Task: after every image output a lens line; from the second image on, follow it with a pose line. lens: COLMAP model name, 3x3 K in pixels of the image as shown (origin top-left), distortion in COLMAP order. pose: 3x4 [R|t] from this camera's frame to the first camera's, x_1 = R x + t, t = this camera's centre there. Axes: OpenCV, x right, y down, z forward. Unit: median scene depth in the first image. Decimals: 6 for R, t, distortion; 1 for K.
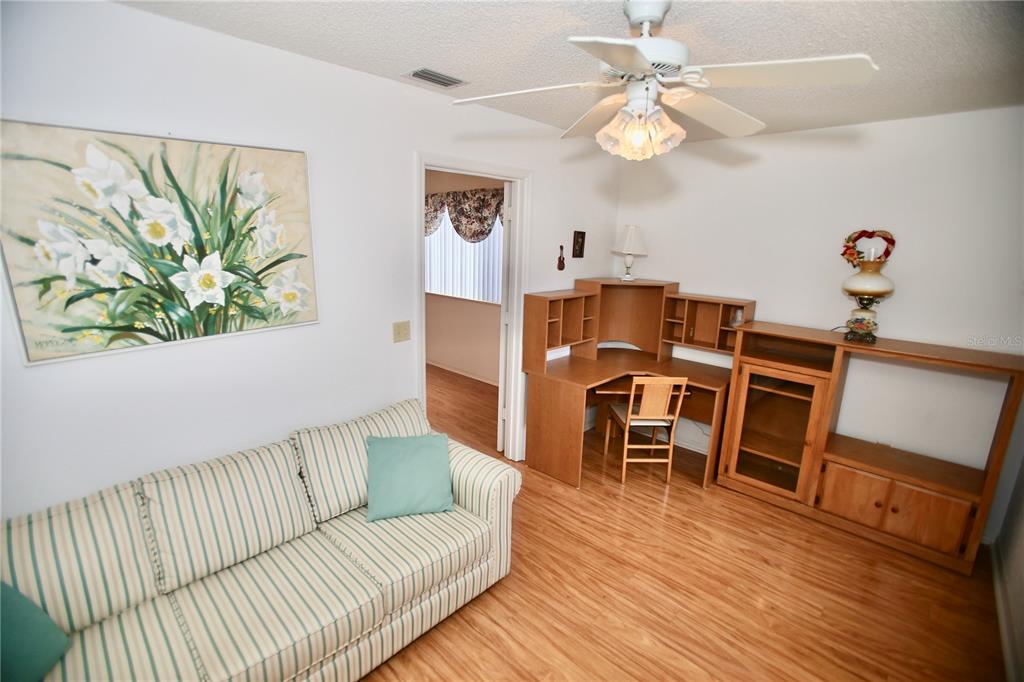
lens RADIAL K [[461.0, 0, 506.1], [0, 461.0, 340.1], [0, 0, 1]] dist [-0.077232, 0.033194]
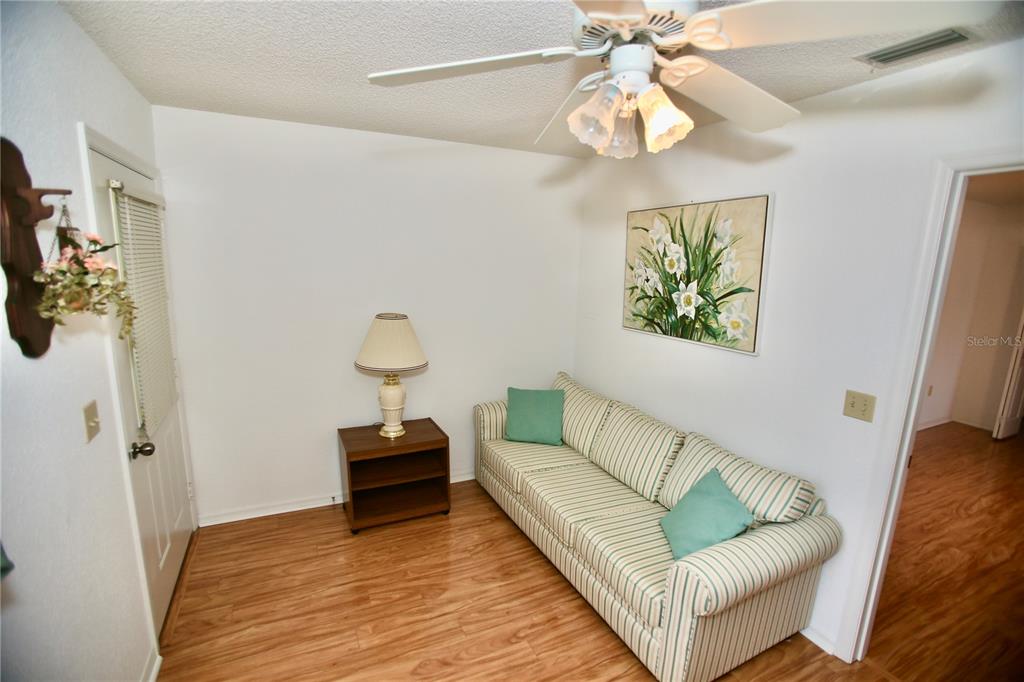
lens RADIAL K [[461.0, 0, 506.1], [0, 461.0, 340.1], [0, 0, 1]] dist [-0.077232, 0.033194]
pose [[-0.335124, 0.136407, -0.932247, 0.897394], [-0.254624, 0.939533, 0.229005, -0.199964], [0.907116, 0.314118, -0.280127, 0.938983]]
